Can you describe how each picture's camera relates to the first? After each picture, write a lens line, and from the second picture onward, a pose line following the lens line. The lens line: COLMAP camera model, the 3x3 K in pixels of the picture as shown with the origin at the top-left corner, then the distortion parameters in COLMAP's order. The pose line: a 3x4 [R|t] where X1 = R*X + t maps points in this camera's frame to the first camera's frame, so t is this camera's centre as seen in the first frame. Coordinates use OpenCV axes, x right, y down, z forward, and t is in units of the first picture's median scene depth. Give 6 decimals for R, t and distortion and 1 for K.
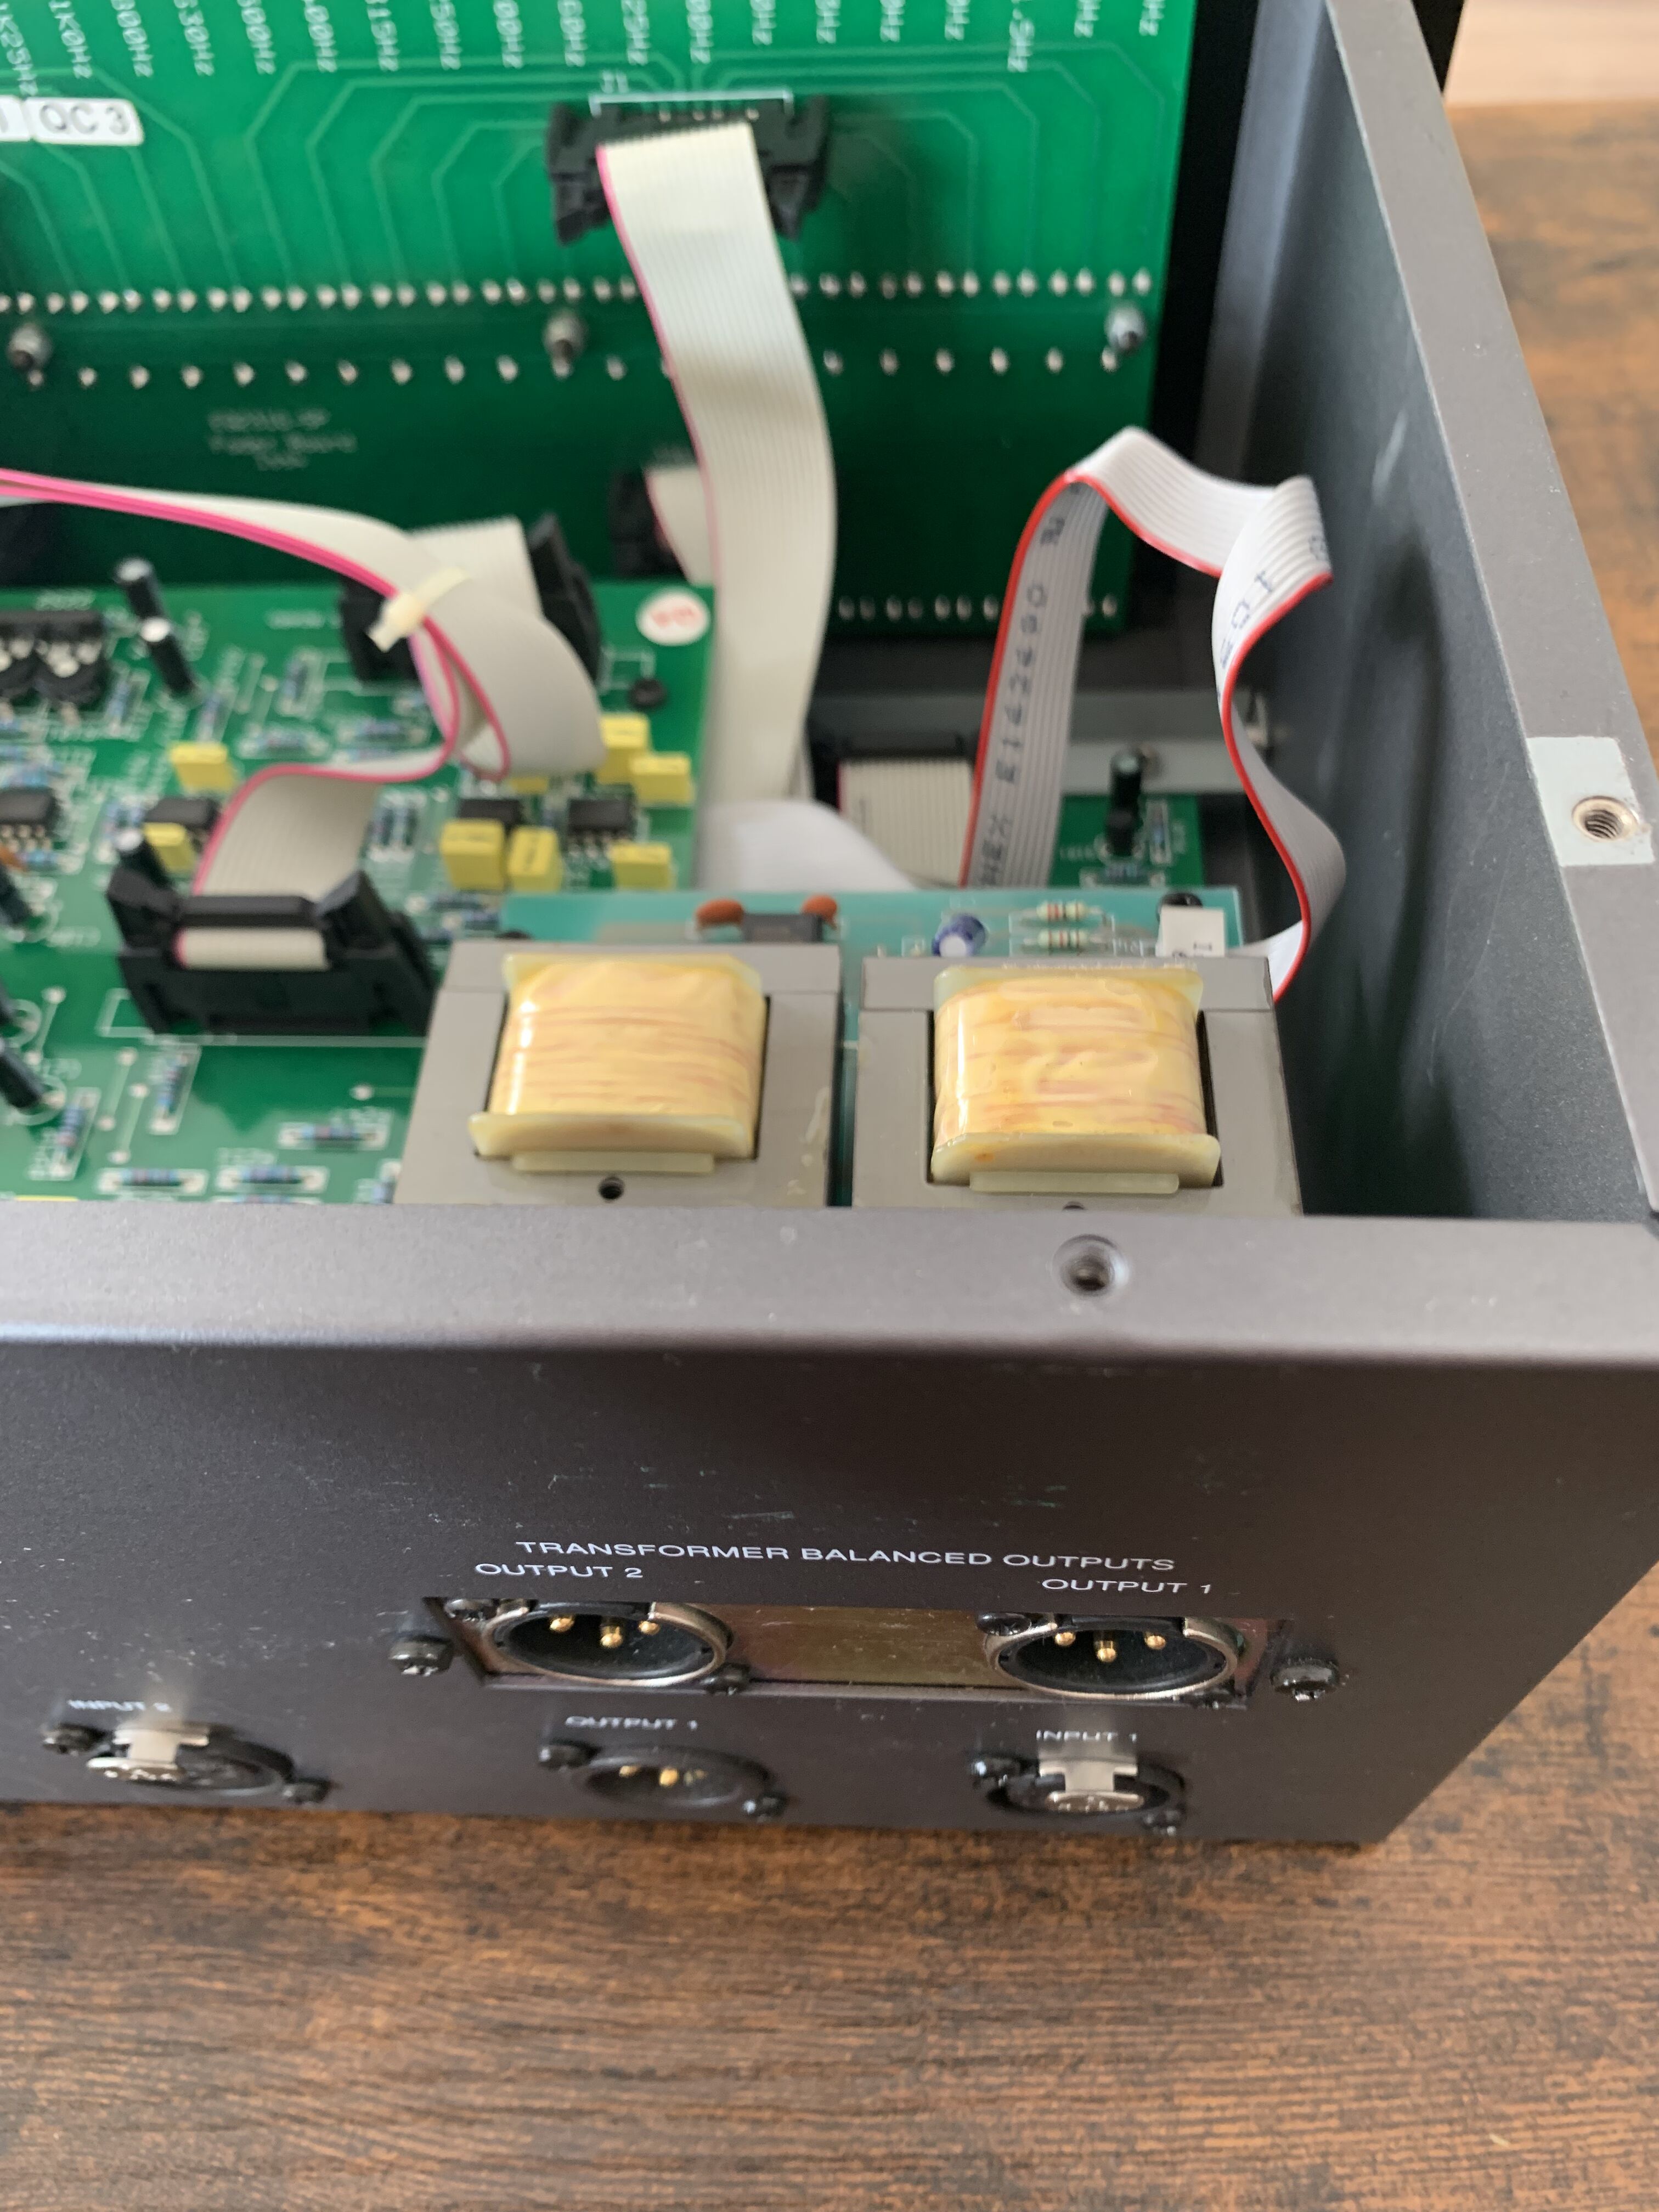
lens RADIAL K [[1776.9, 0, 829.5], [0, 1776.9, 1106.0], [0, 0, 1]] dist [0.001425, 0.005439]
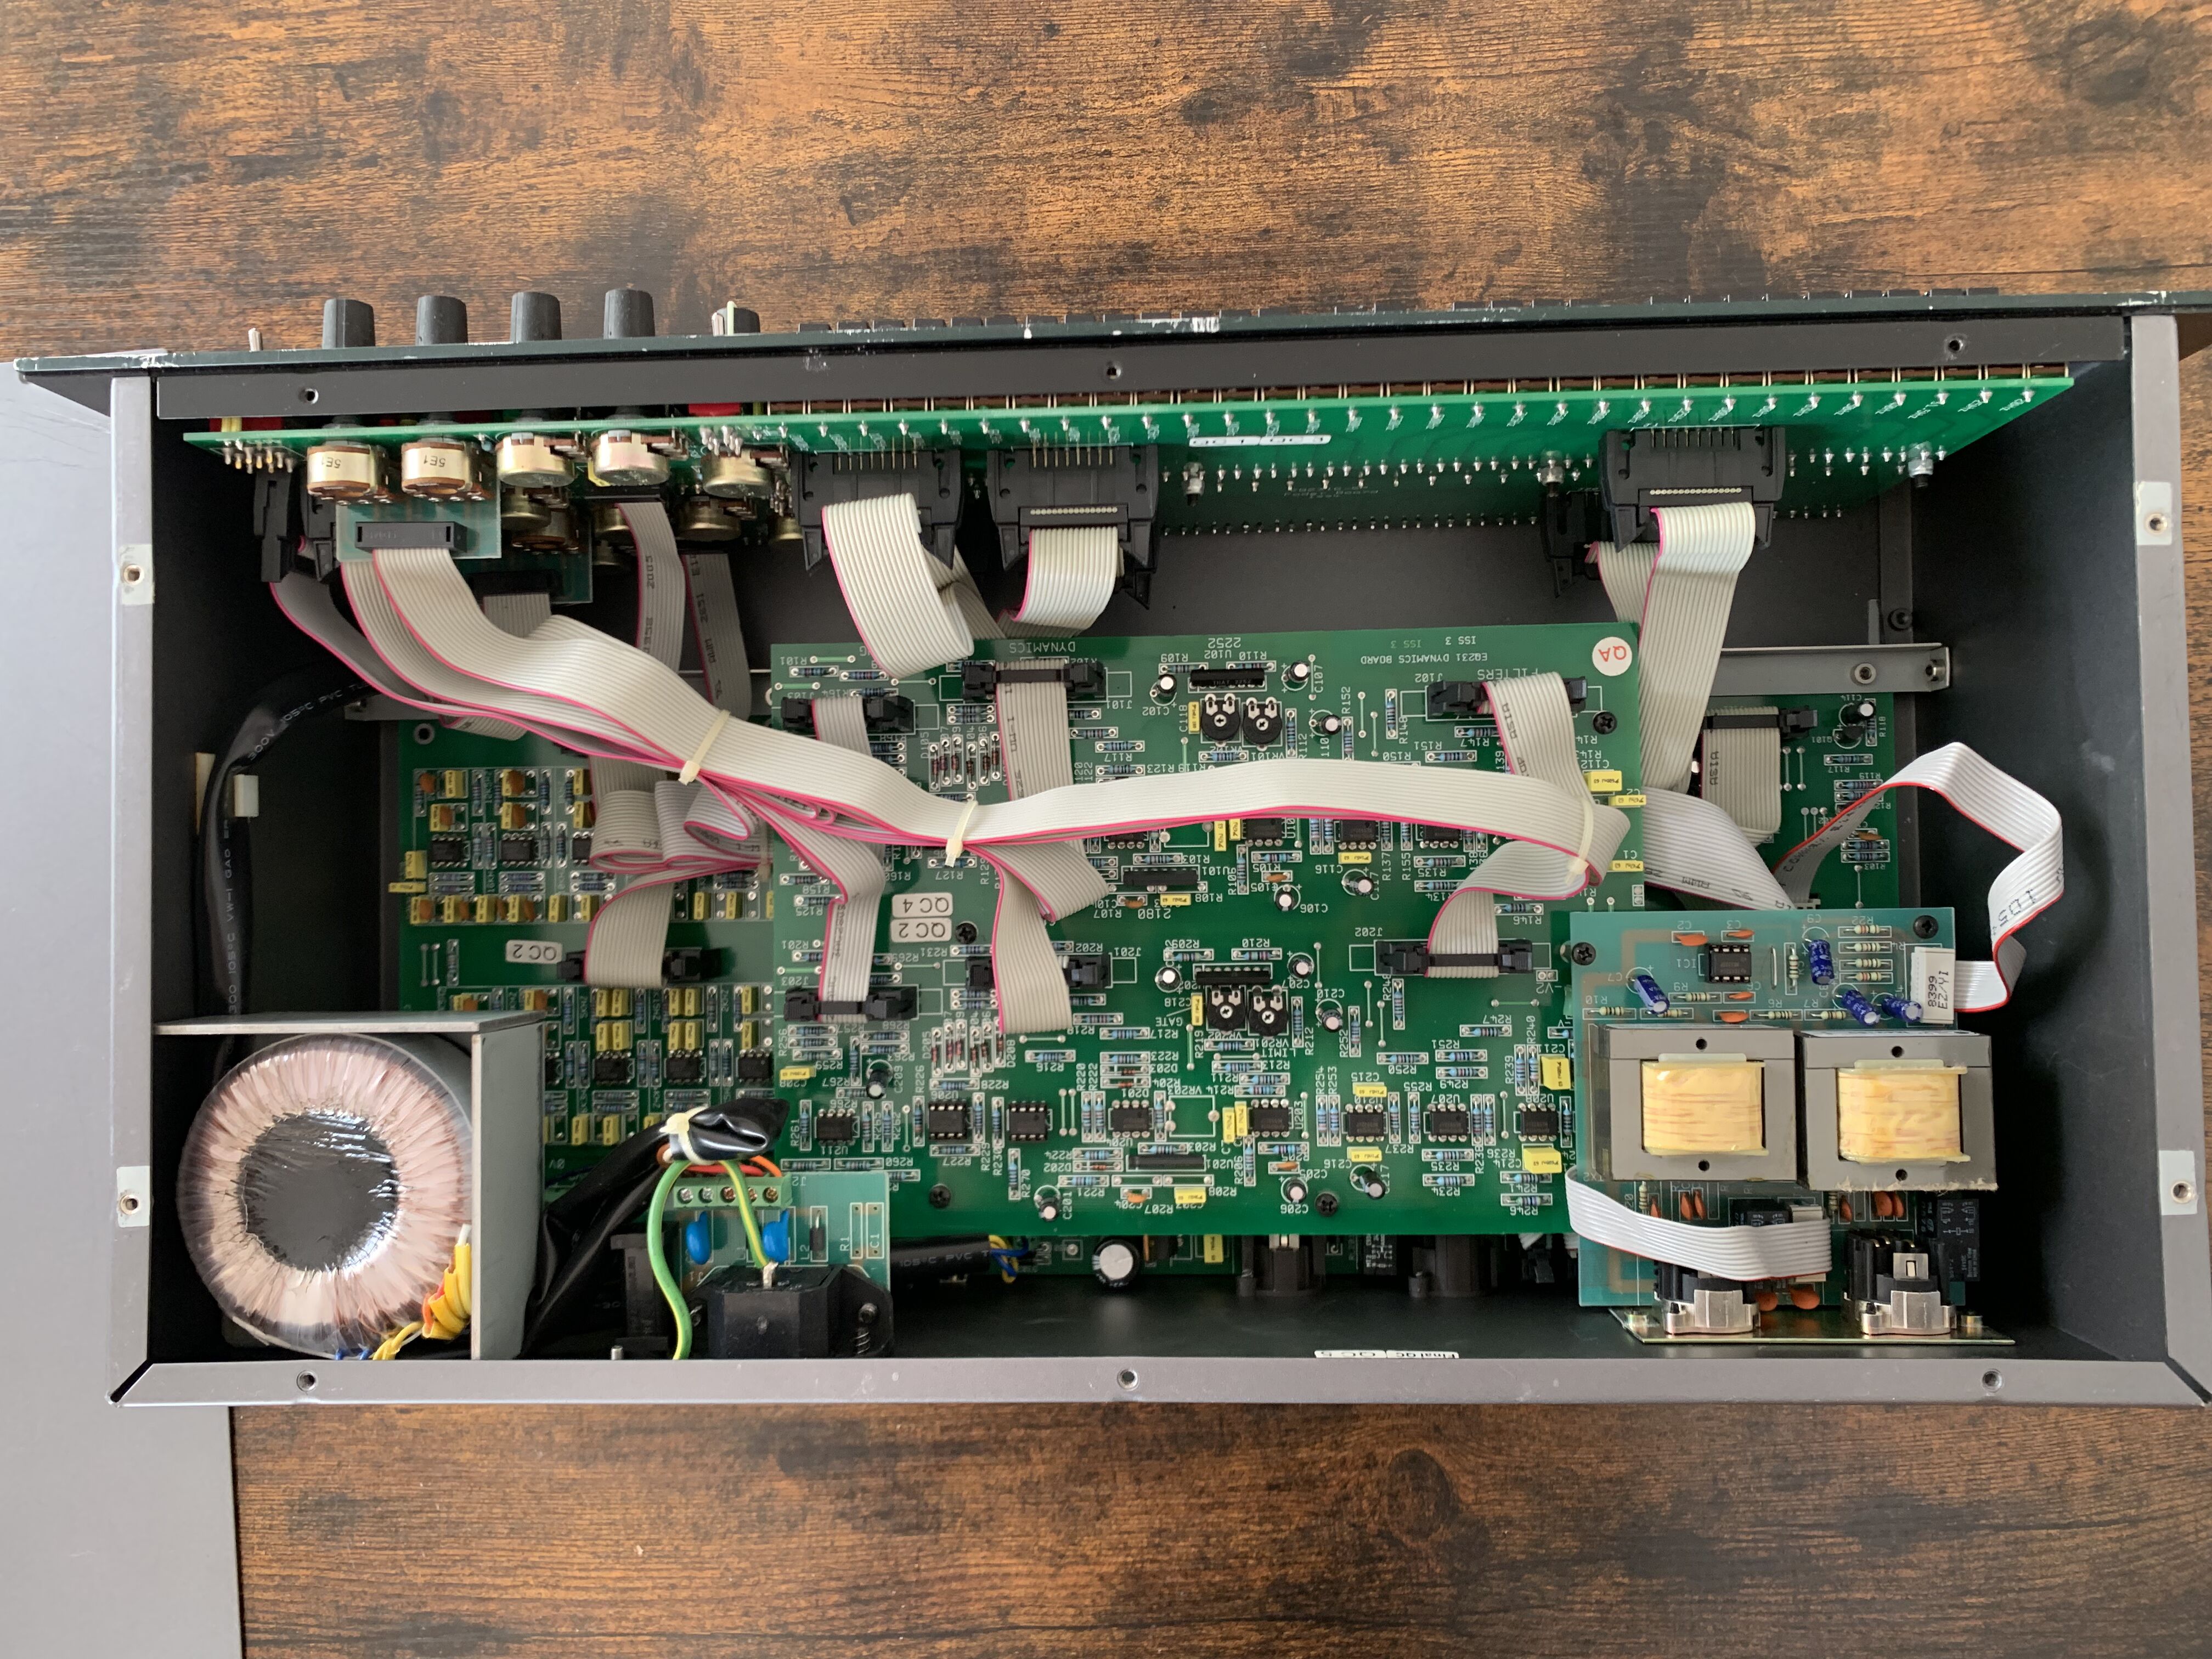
lens RADIAL K [[1747.3, 0, 1086.8], [0, 1747.3, 823.9], [0, 0, 1]] dist [-0.003238, 0.016065]
pose [[0.998559, -0.053647, 0.001365, -0.750396], [0.044555, 0.842969, 0.536114, -1.319083], [-0.029912, -0.535280, 0.844145, -0.572179]]
